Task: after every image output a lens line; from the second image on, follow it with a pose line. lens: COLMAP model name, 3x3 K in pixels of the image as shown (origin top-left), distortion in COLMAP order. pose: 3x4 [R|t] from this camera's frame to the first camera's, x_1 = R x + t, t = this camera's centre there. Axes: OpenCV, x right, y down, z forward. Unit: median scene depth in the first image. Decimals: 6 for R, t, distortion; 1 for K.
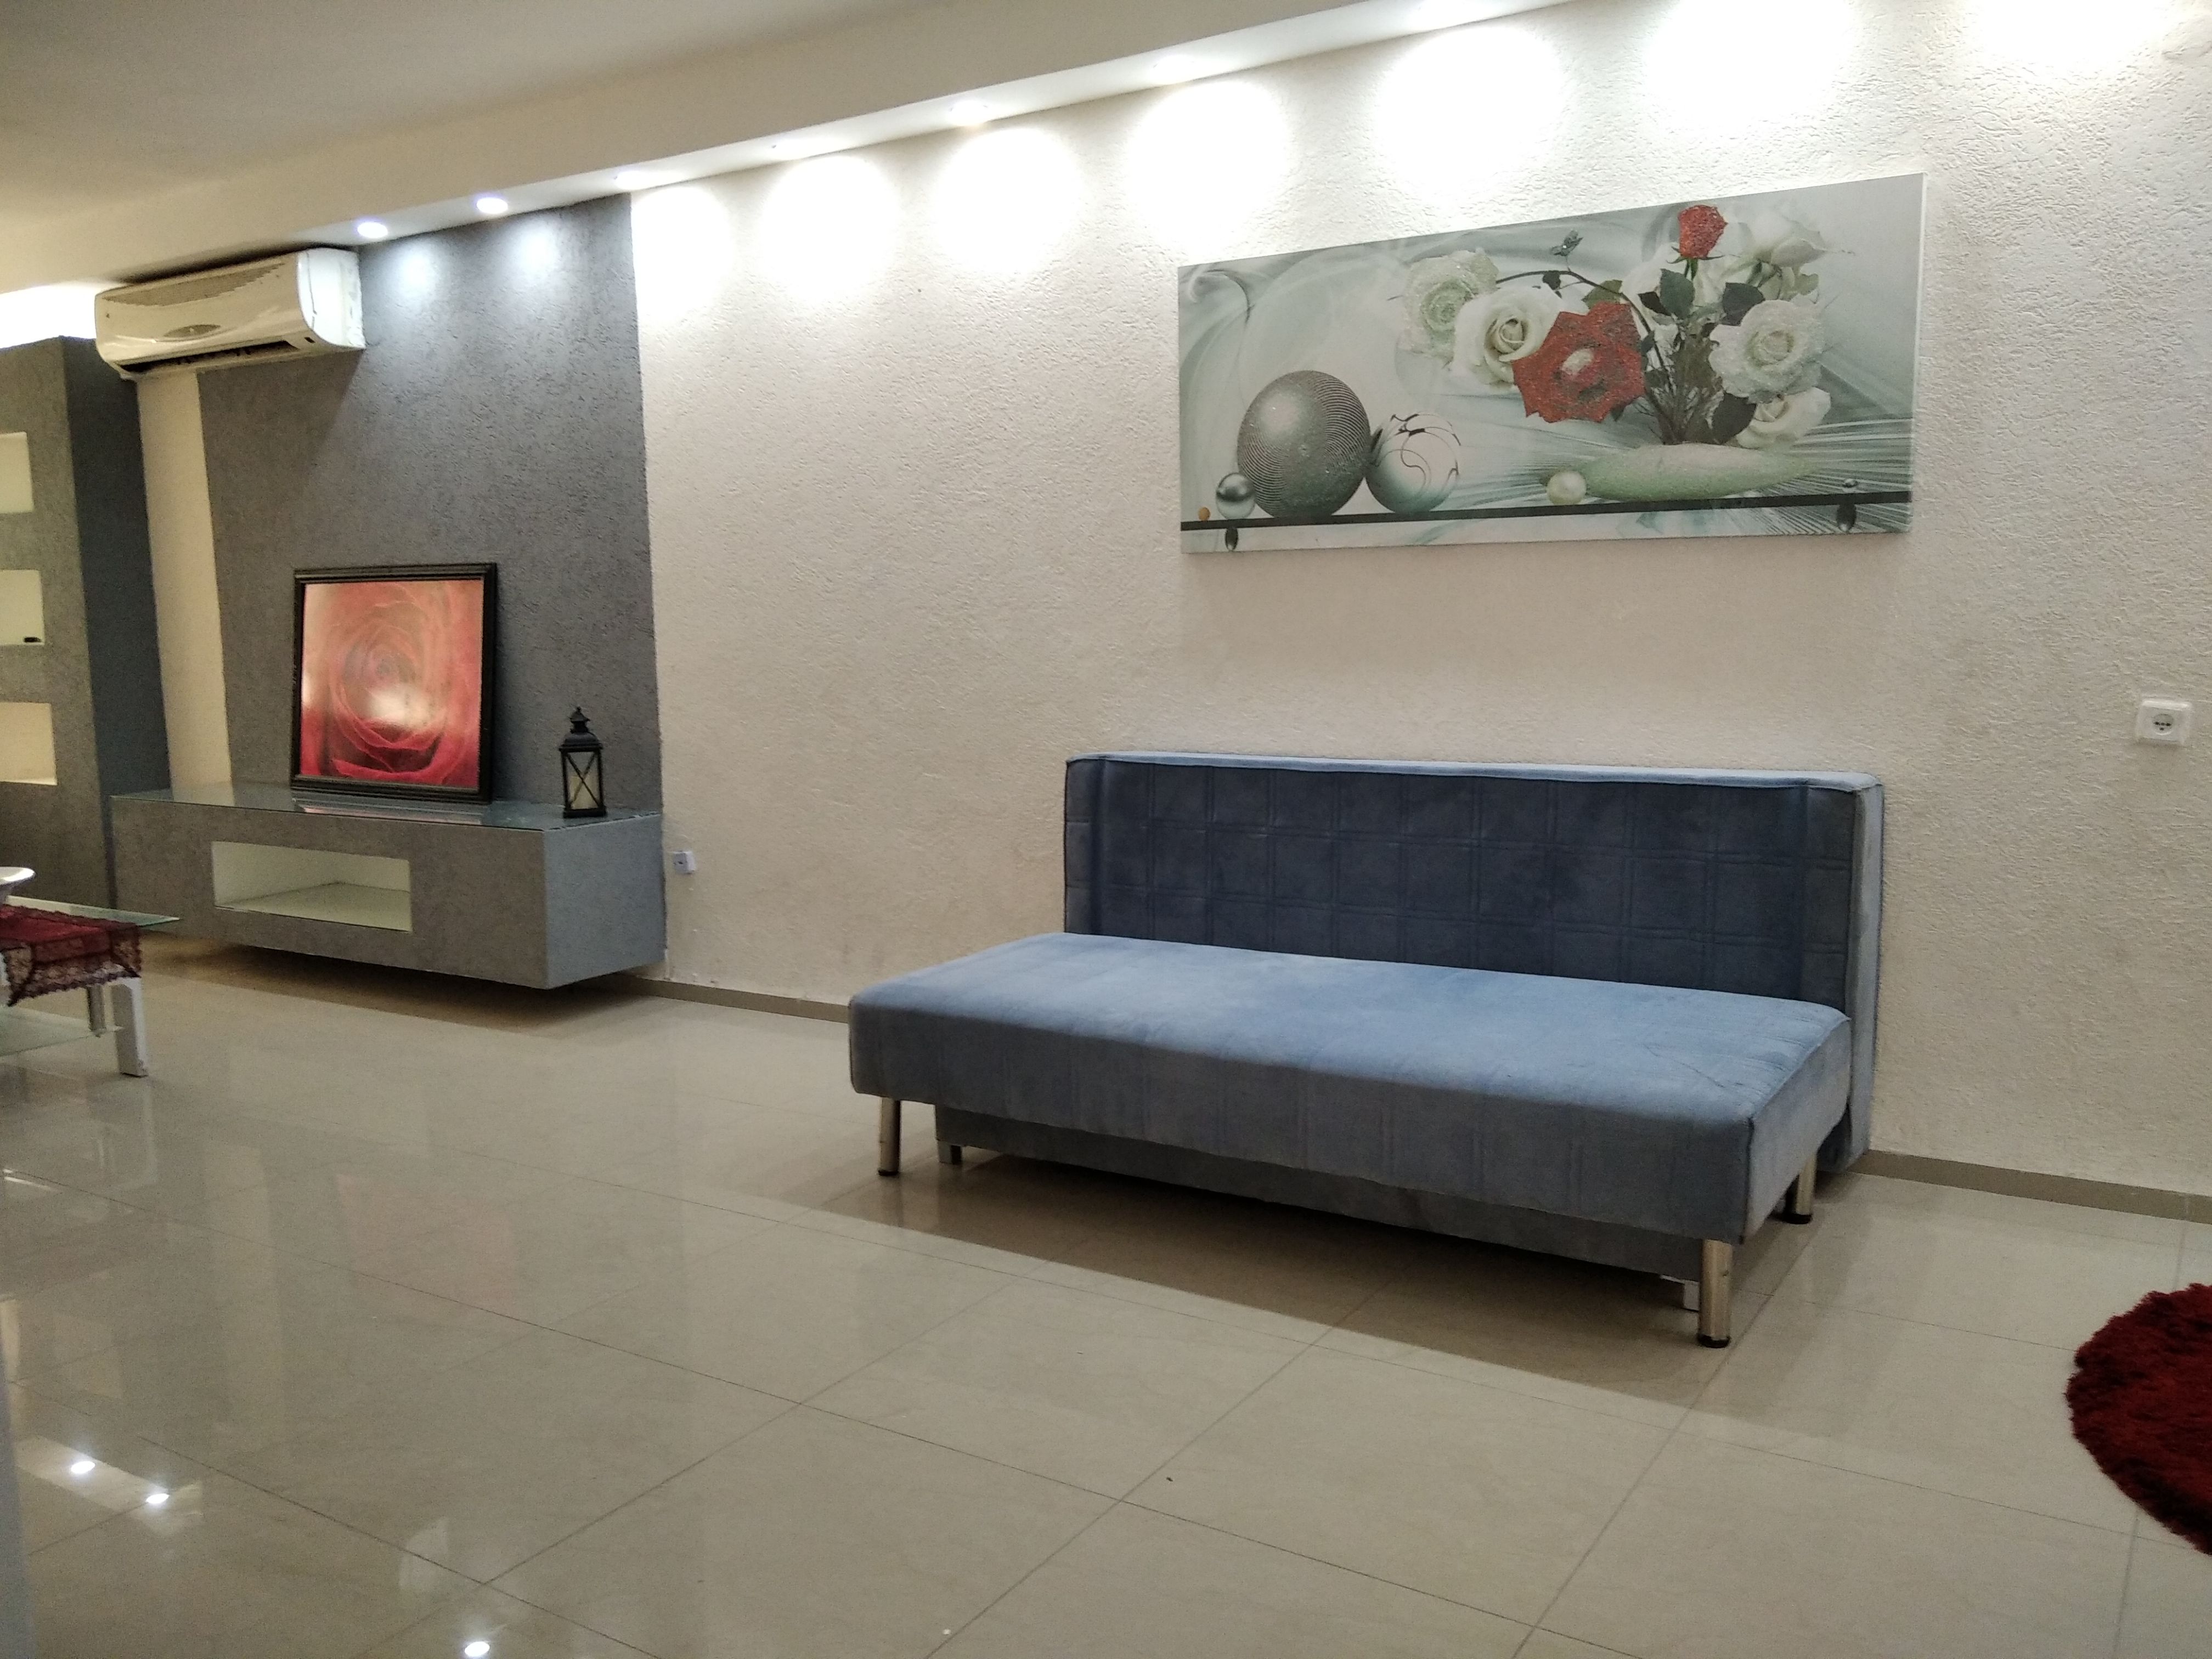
lens RADIAL K [[1770.9, 0, 1102.7], [0, 1770.9, 825.2], [0, 0, 1]] dist [0.034151, -0.058203]
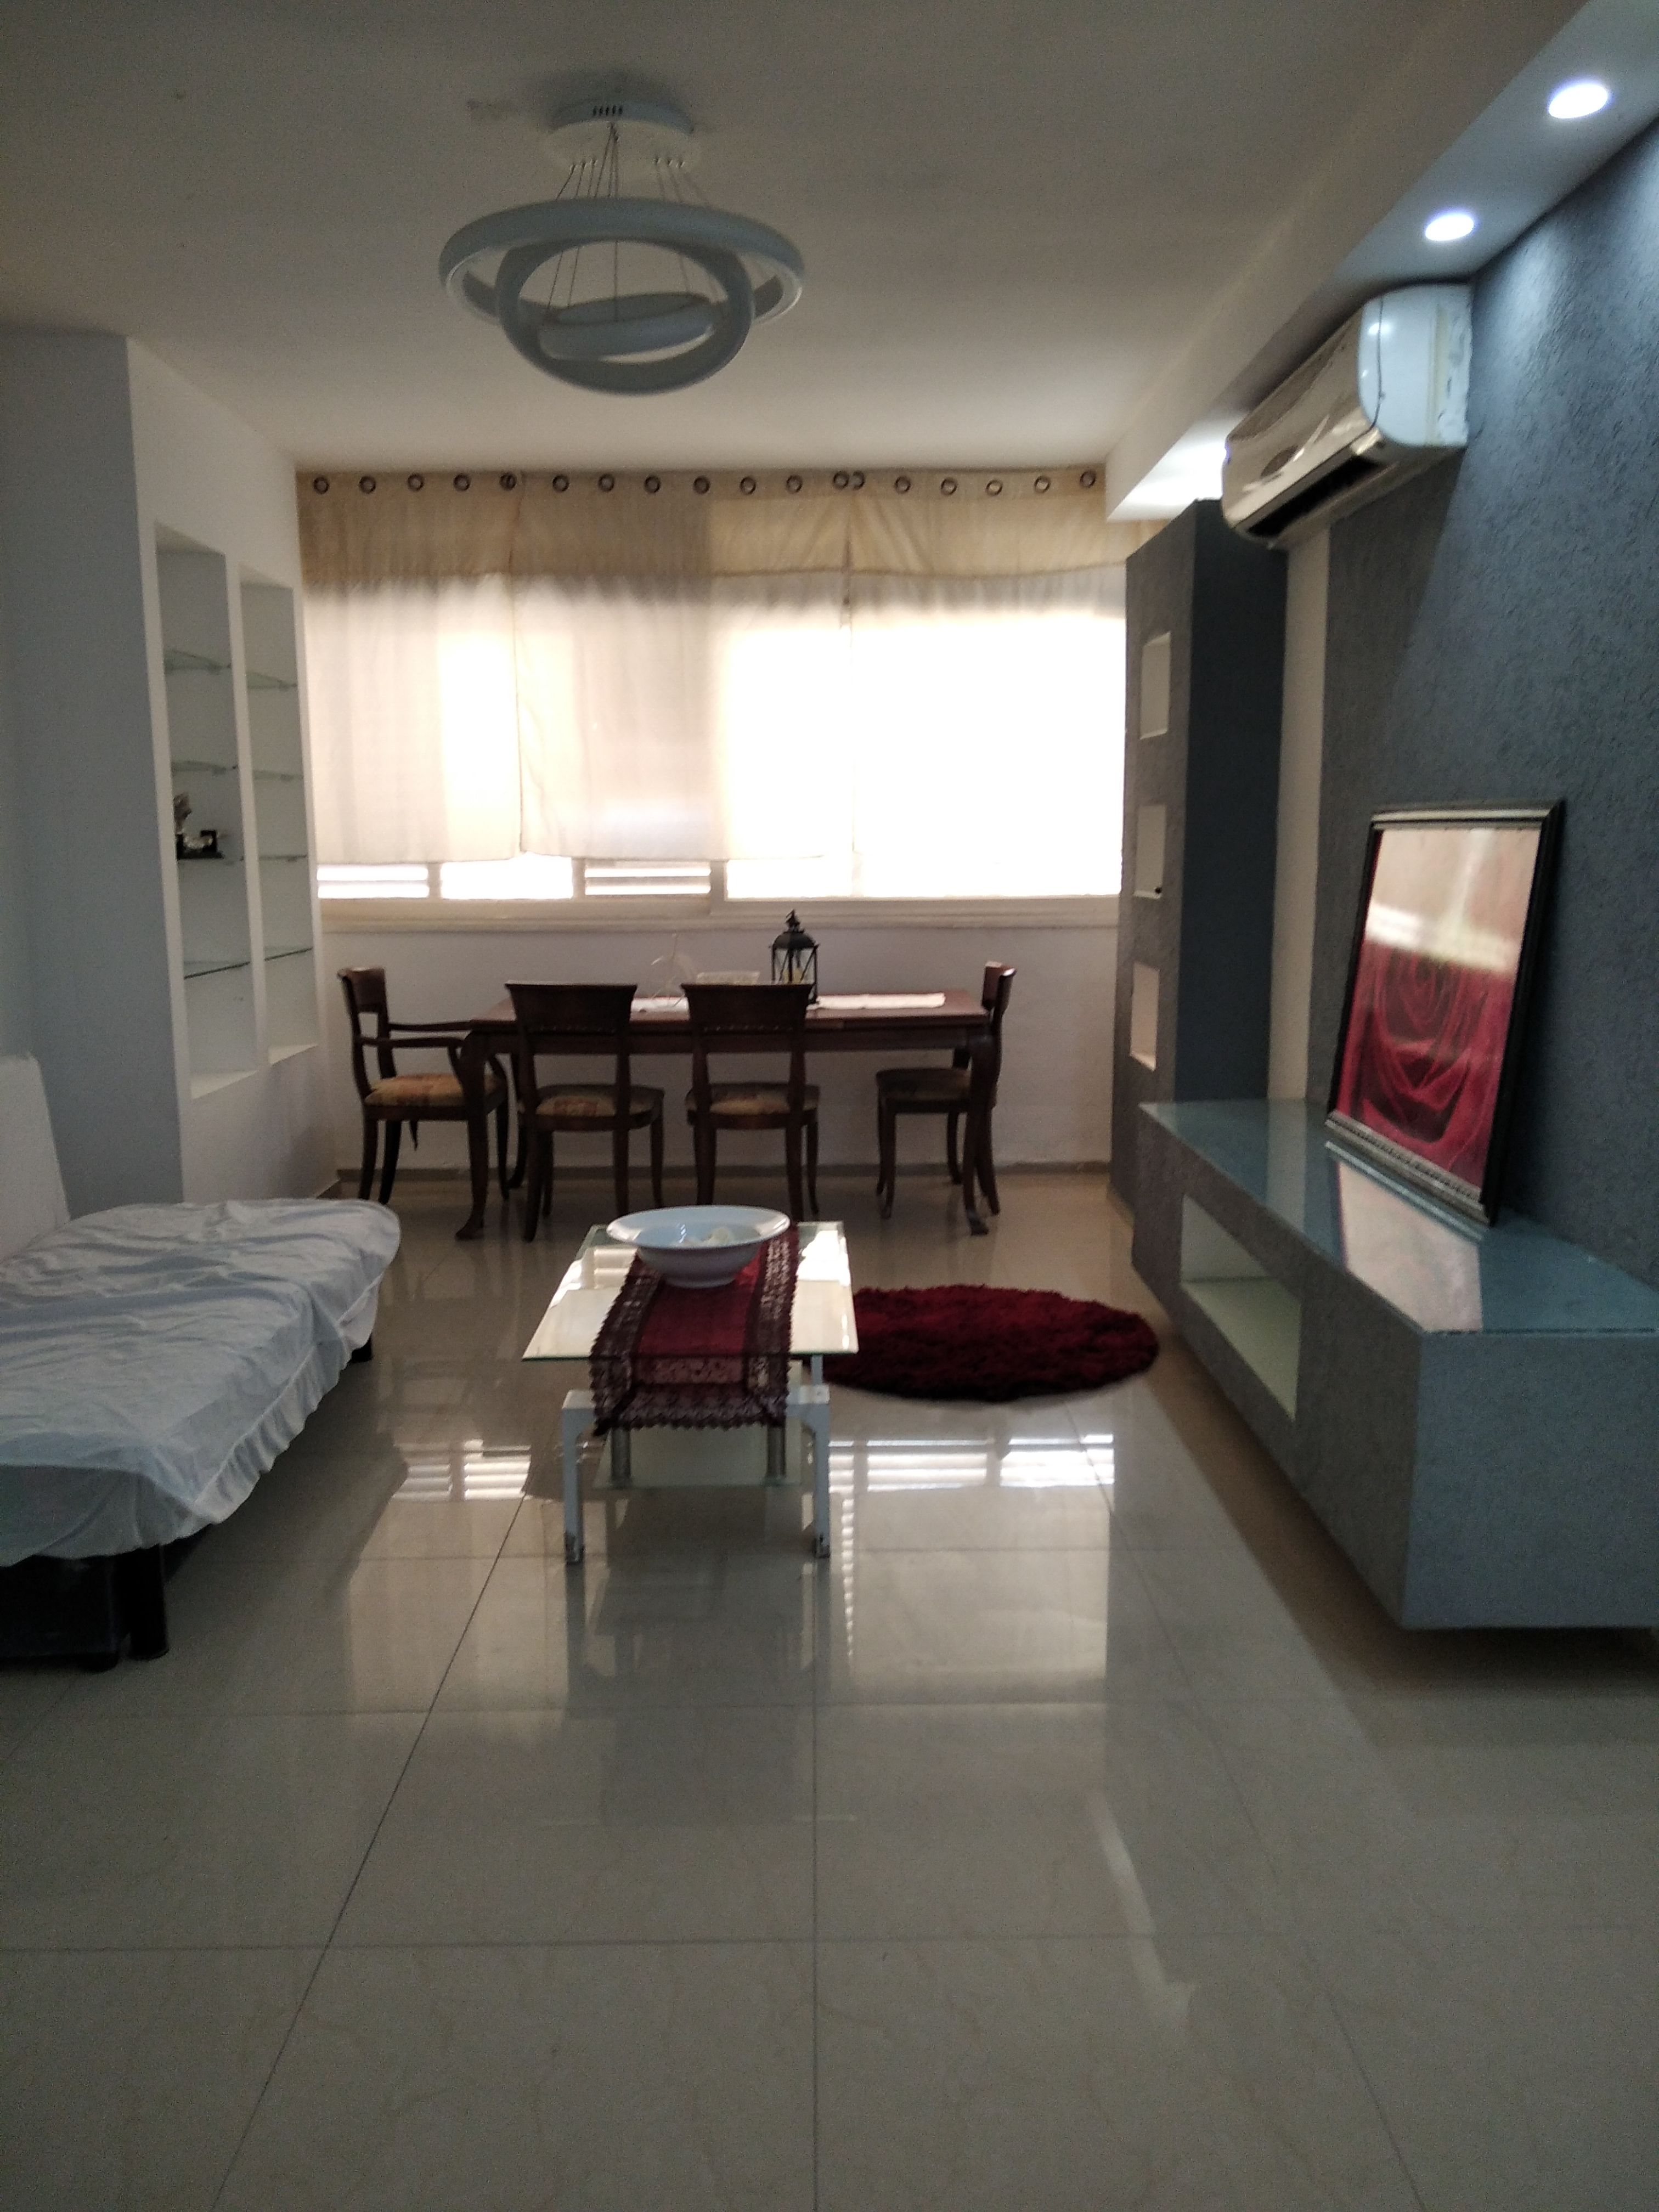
lens RADIAL K [[1770.9, 0, 837.6], [0, 1770.9, 1097.5], [0, 0, 1]] dist [0.034151, -0.058203]
pose [[0.543027, 0.139632, -0.828024, 0.003970], [-0.114768, 0.989166, 0.091539, -0.079192], [0.831835, 0.045323, 0.553169, 0.499633]]
